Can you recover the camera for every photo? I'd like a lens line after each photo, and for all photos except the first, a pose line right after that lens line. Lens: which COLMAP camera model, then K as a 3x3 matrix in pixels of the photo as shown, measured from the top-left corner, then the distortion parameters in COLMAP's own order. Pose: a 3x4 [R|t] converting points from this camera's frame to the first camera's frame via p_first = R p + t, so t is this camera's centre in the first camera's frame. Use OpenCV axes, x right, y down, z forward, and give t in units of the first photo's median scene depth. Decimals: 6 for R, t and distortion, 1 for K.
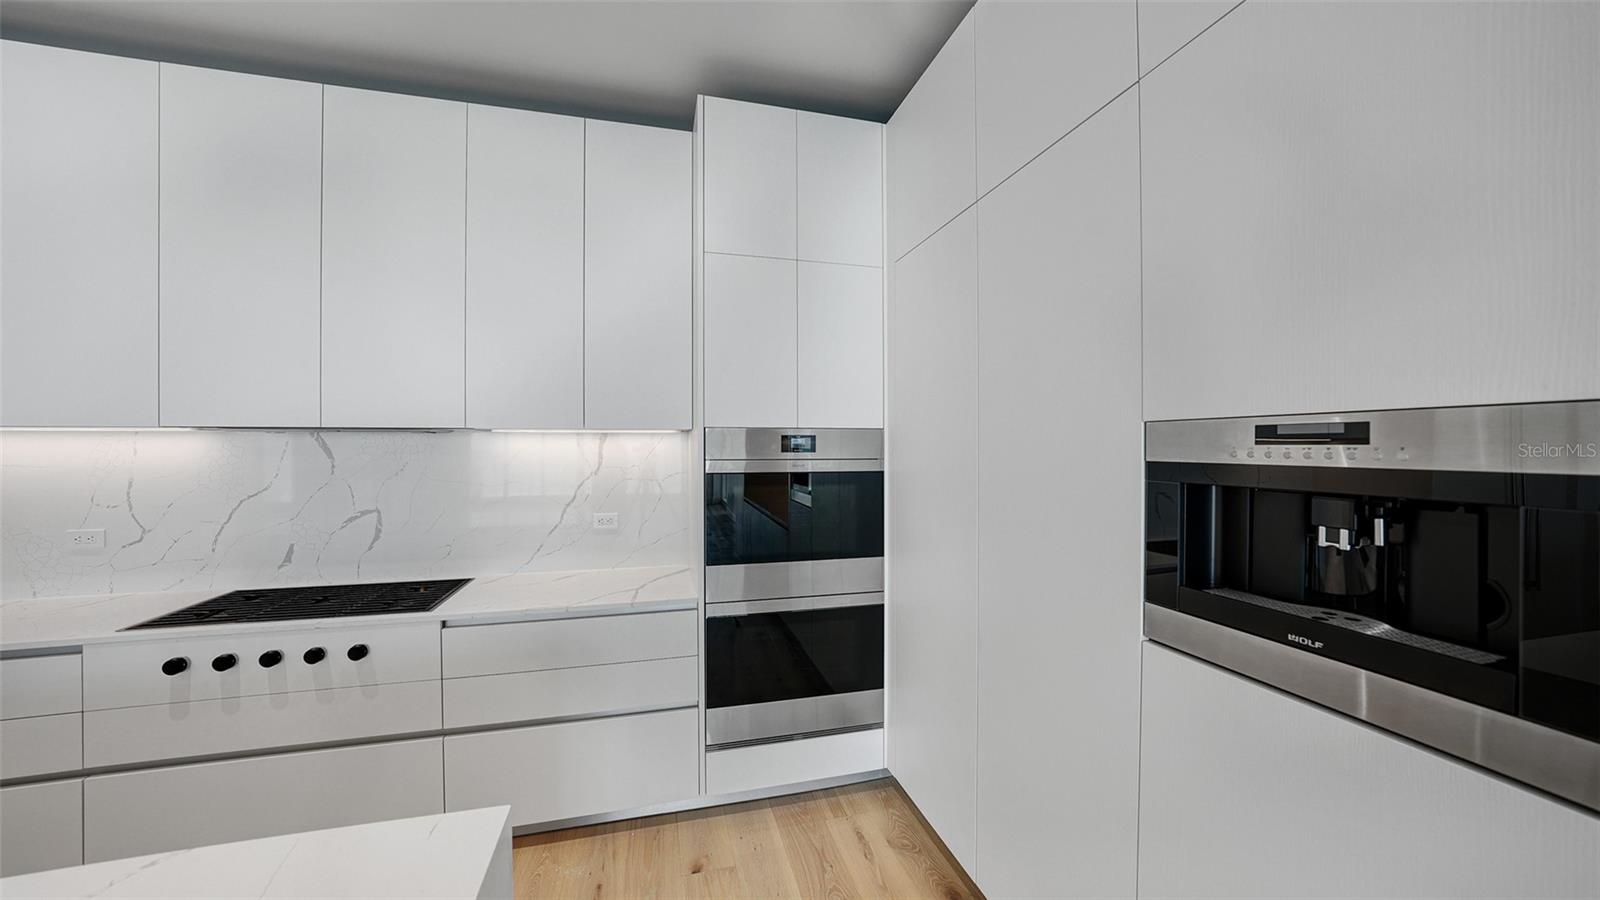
lens RADIAL K [[576.2, 0, 792.3], [0, 576.2, 450.1], [0, 0, 1]] dist [-0.019697, 0.001706]
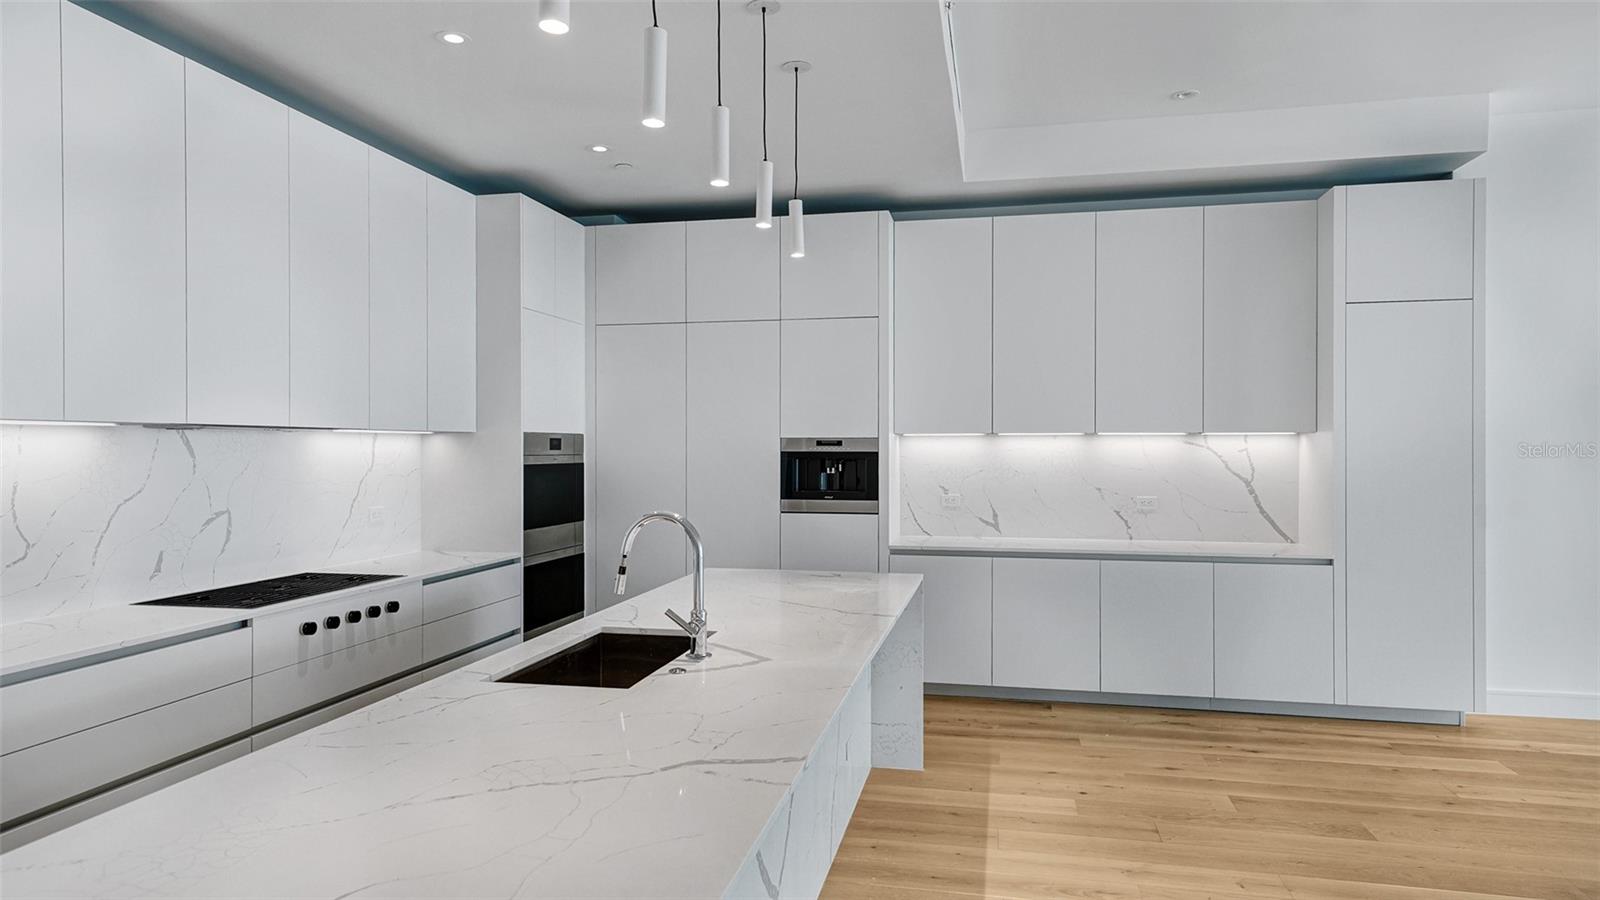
lens RADIAL K [[968.4, 0, 803.7], [0, 968.4, 446.6], [0, 0, 1]] dist [0.011599, 0.000421]
pose [[0.428708, 0.002598, 0.903439, -3.931851], [0.004618, 0.999977, -0.005067, 0.019898], [-0.903431, 0.006344, 0.428686, -1.274858]]
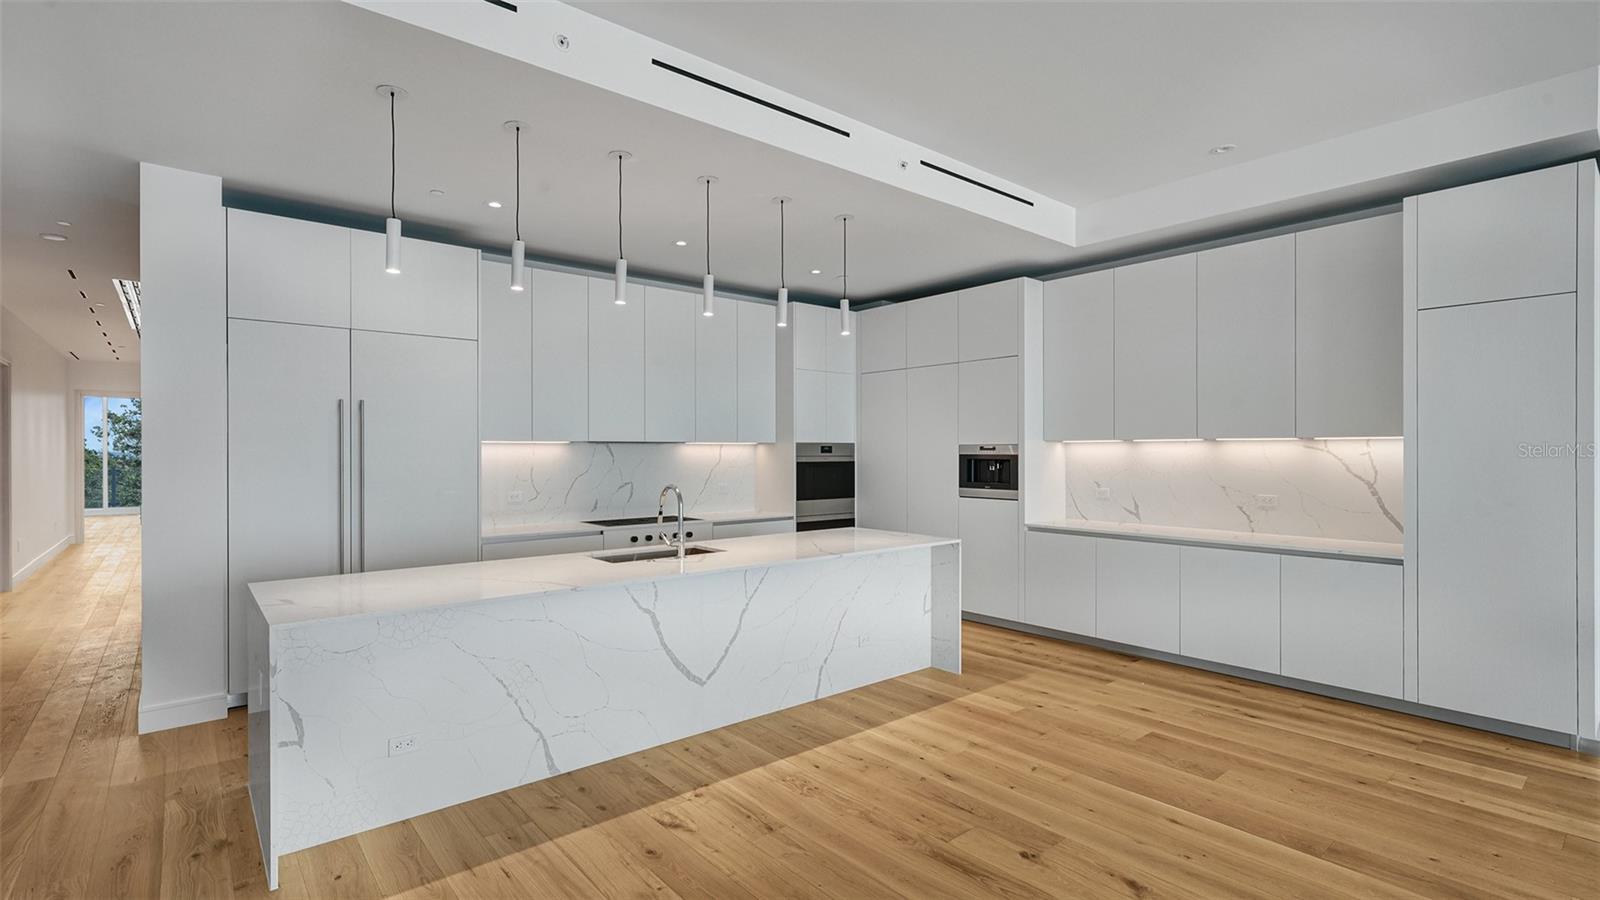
lens RADIAL K [[772.6, 0, 797.5], [0, 772.6, 448.9], [0, 0, 1]] dist [-0.002948, 0.000011]
pose [[0.903535, 0.001213, 0.428513, -2.974217], [0.002562, 0.999963, -0.008234, 0.024095], [-0.428507, 0.008537, 0.903498, -3.733988]]
